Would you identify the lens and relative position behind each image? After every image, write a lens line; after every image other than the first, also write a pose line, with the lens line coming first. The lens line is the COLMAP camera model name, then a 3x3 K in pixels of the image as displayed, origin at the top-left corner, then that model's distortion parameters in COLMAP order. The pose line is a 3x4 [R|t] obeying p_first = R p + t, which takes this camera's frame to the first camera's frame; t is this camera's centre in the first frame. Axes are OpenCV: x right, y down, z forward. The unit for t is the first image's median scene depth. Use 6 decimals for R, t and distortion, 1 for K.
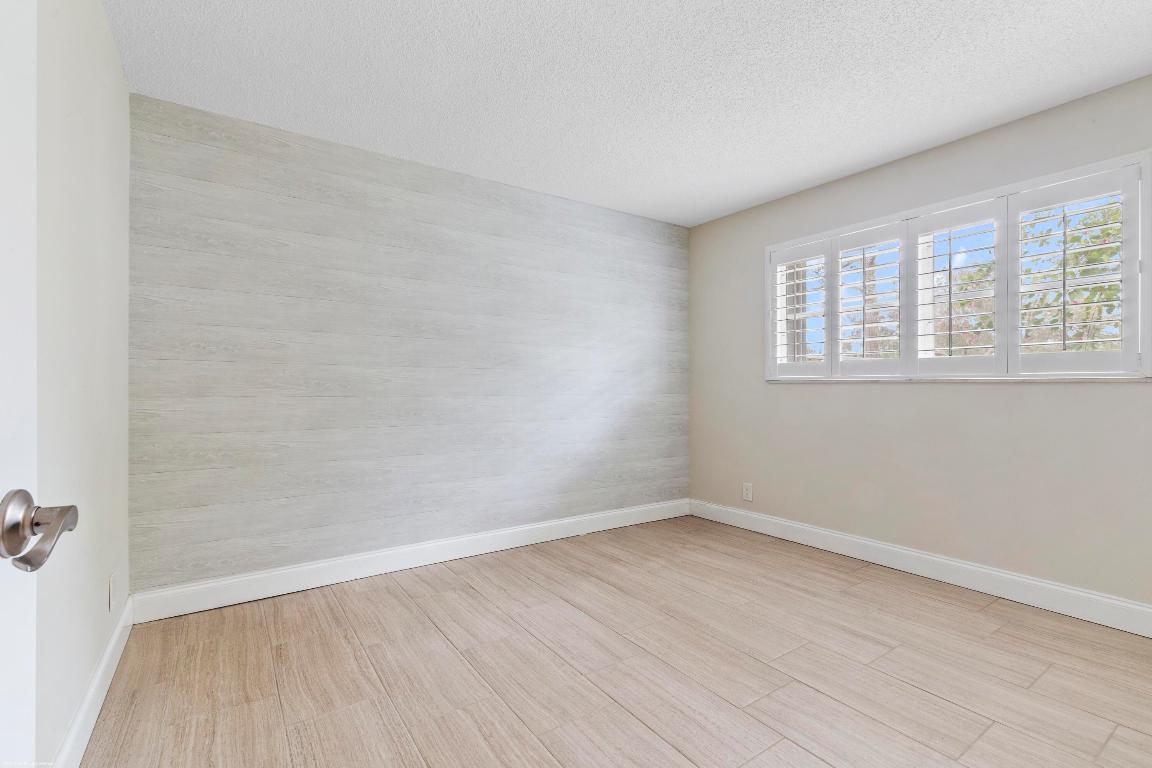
lens RADIAL K [[522.9, 0, 581.0], [0, 522.9, 385.4], [0, 0, 1]] dist [0.010872, 0.000035]
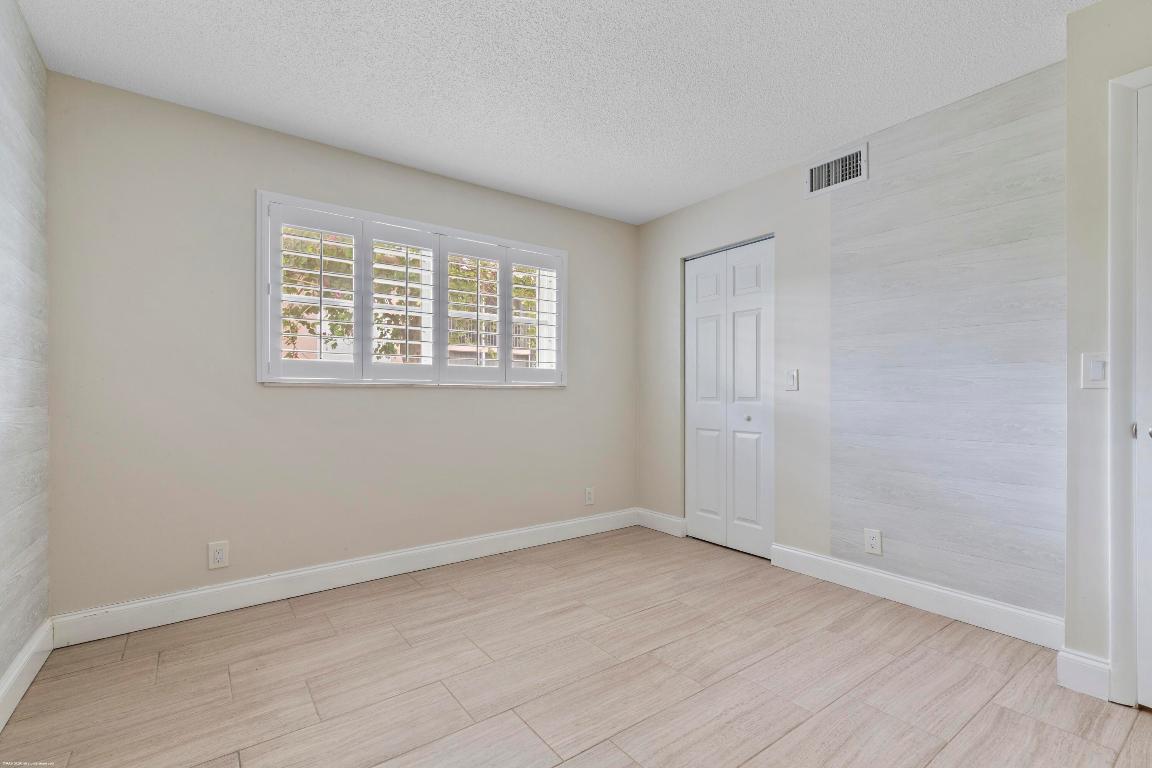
lens RADIAL K [[522.9, 0, 582.0], [0, 522.9, 390.2], [0, 0, 1]] dist [0.010872, 0.000035]
pose [[-0.025820, -0.001106, 0.999666, -0.469176], [-0.002725, 0.999996, 0.001036, -0.003093], [-0.999663, -0.002698, -0.025823, 0.772850]]
